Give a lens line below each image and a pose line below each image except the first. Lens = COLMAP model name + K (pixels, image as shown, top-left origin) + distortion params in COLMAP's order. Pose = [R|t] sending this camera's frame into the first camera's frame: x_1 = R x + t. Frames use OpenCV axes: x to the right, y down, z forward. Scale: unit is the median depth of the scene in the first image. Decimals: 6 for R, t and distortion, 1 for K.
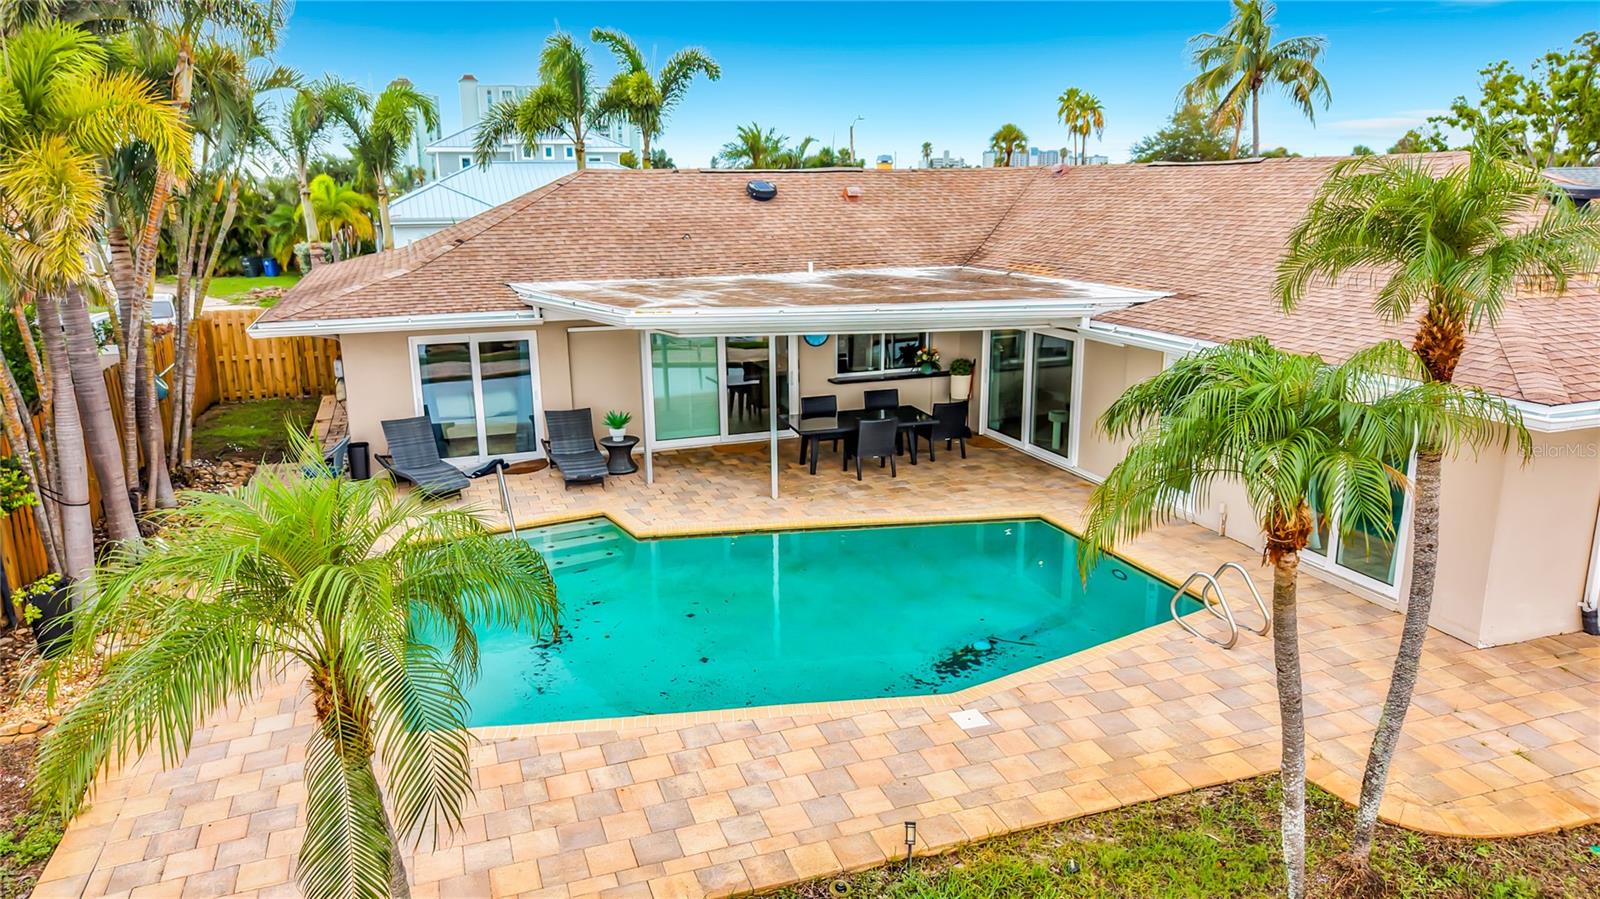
lens RADIAL K [[1052.4, 0, 802.6], [0, 1052.4, 454.8], [0, 0, 1]] dist [0.138153, -0.192159]
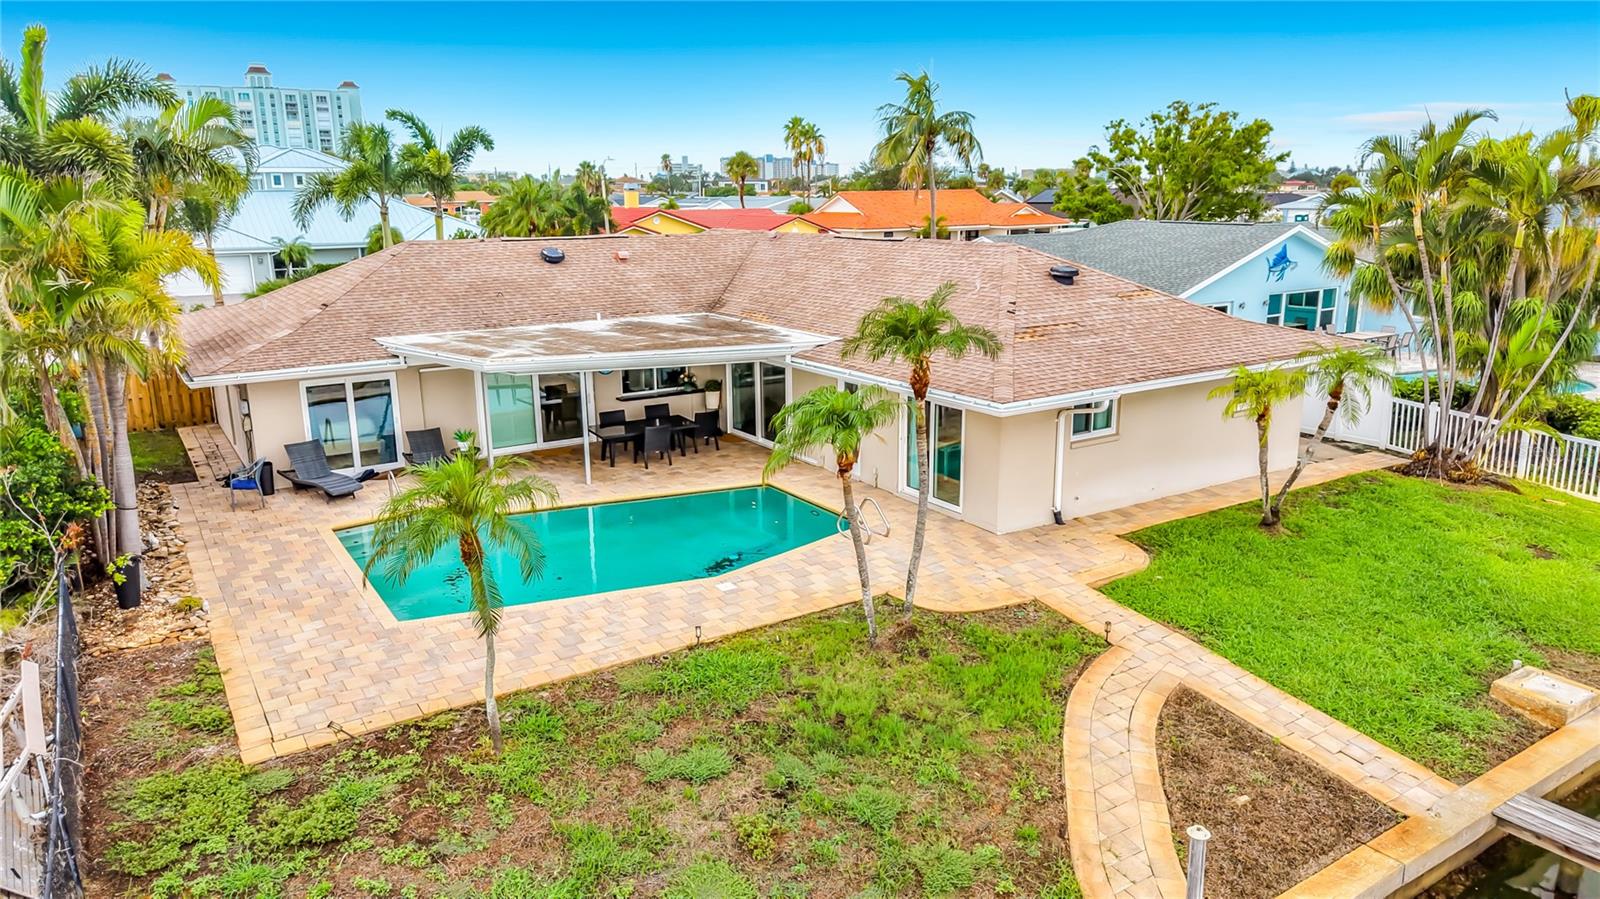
lens RADIAL K [[1052.4, 0, 802.6], [0, 1052.4, 454.8], [0, 0, 1]] dist [0.138153, -0.192159]
pose [[0.972352, -0.054394, 0.227096, -0.063045], [0.055201, 0.998471, 0.002805, 0.012464], [-0.226902, 0.009809, 0.973868, -0.436933]]
